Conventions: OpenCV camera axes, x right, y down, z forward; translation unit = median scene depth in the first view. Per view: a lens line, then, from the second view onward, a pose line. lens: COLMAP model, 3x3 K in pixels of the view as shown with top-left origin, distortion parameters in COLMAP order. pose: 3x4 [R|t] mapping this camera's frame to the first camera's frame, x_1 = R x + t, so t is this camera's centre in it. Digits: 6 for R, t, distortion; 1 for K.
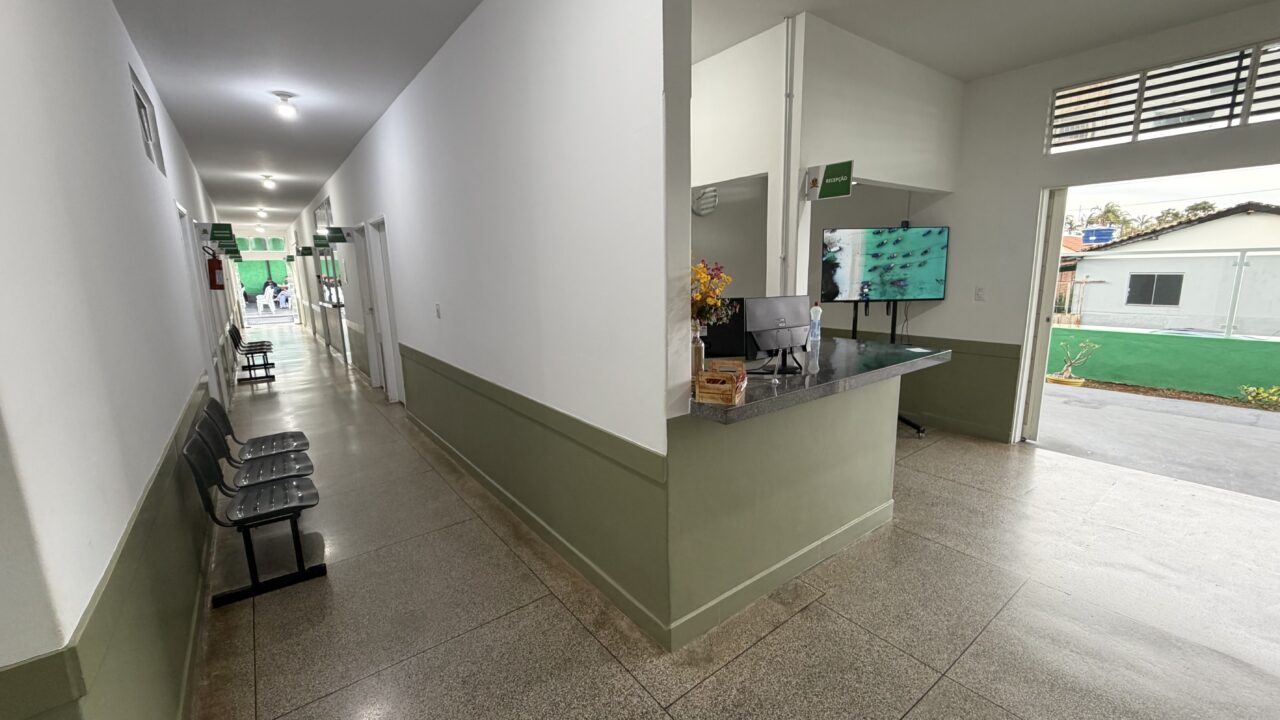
lens RADIAL K [[510.9, 0, 644.2], [0, 510.9, 359.7], [0, 0, 1]] dist [0.000550, 0.000354]
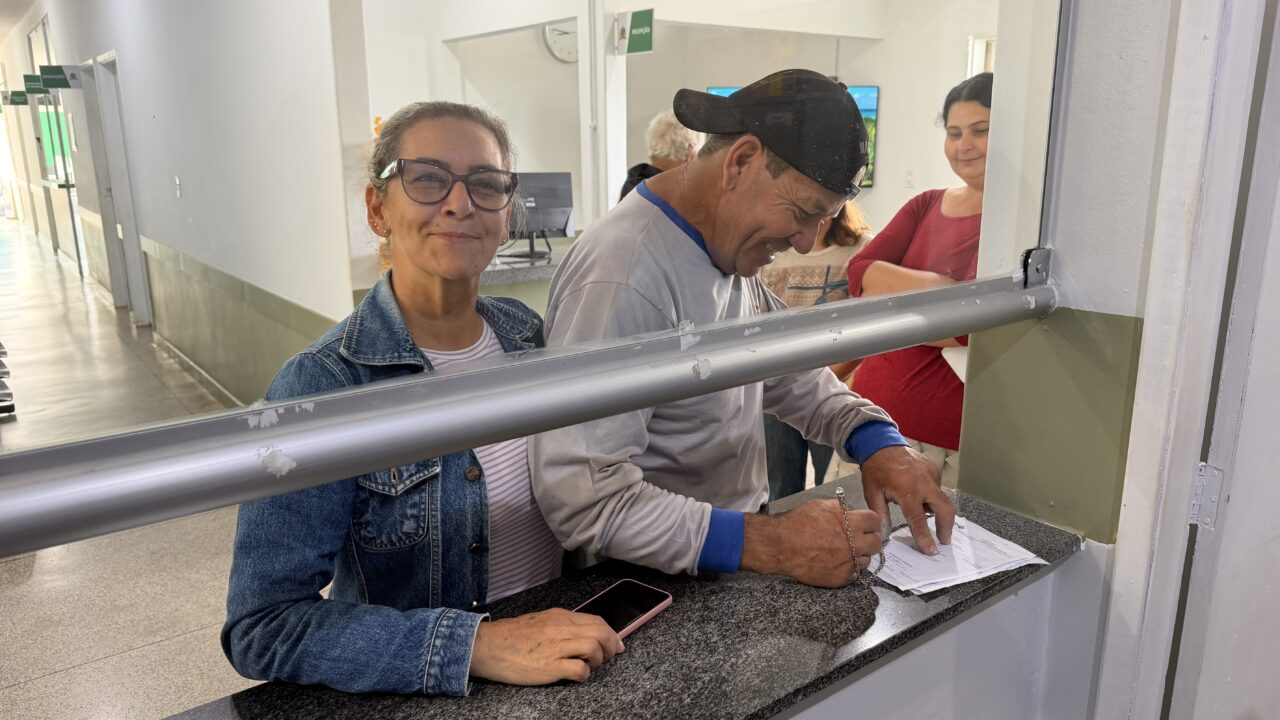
lens RADIAL K [[904.0, 0, 637.4], [0, 904.0, 361.4], [0, 0, 1]] dist [0.022404, -0.031382]
pose [[0.999793, 0.020210, 0.002310, 0.179588], [-0.020318, 0.997640, 0.065580, 0.038452], [-0.000979, -0.065613, 0.997845, -0.229711]]
